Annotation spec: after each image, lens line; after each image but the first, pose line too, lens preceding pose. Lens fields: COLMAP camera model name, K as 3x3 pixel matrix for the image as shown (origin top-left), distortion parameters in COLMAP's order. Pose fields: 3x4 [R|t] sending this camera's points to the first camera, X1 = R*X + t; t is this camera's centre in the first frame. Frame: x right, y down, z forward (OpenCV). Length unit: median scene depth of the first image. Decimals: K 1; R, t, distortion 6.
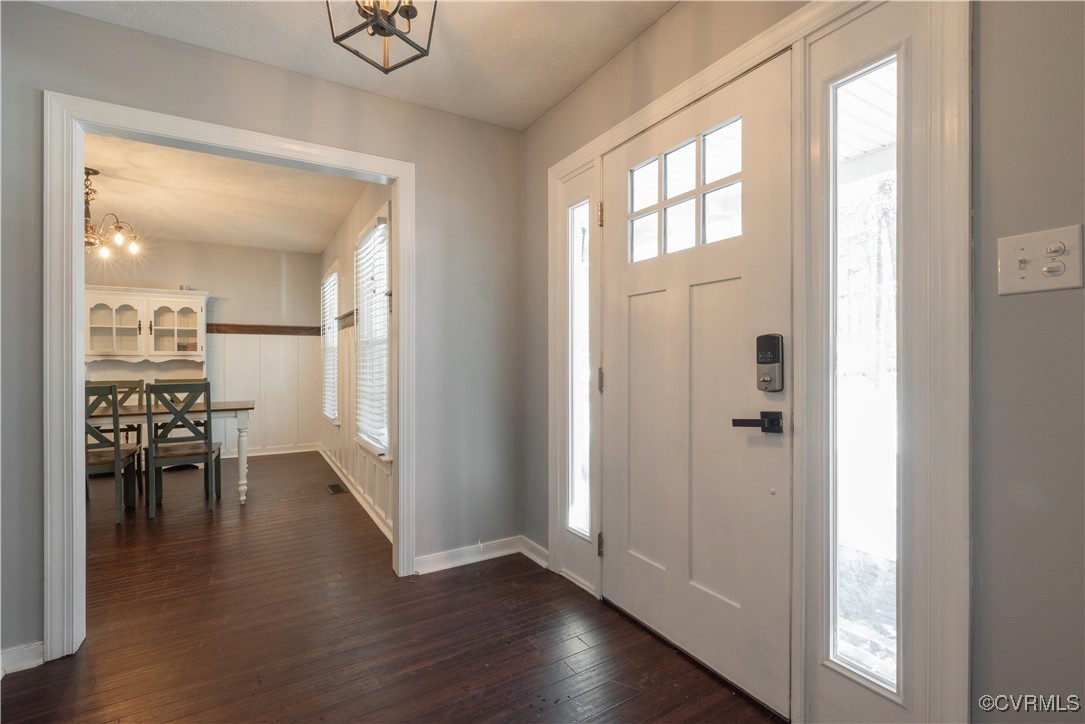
lens RADIAL K [[492.1, 0, 542.5], [0, 492.1, 362.0], [0, 0, 1]] dist [0.001914, 0.000330]
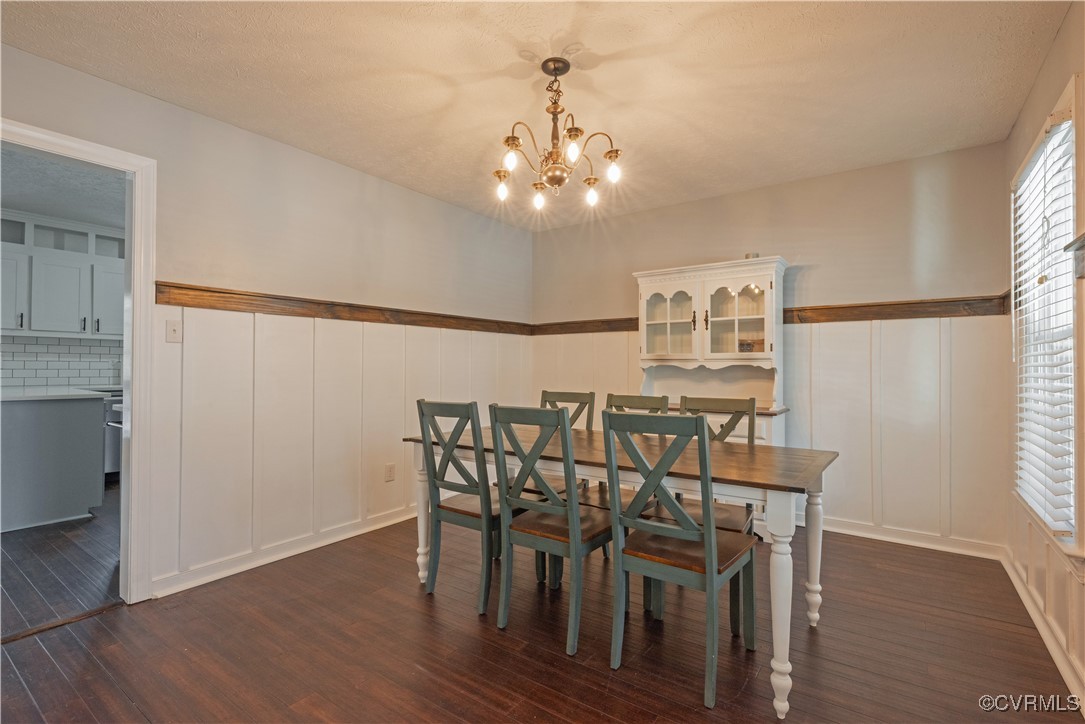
lens RADIAL K [[492.1, 0, 542.5], [0, 492.1, 362.0], [0, 0, 1]] dist [0.001914, 0.000330]
pose [[0.393912, -0.007724, -0.919116, -0.235743], [-0.006095, 0.999921, -0.011016, -0.000233], [0.919128, 0.009942, 0.393834, 0.497725]]
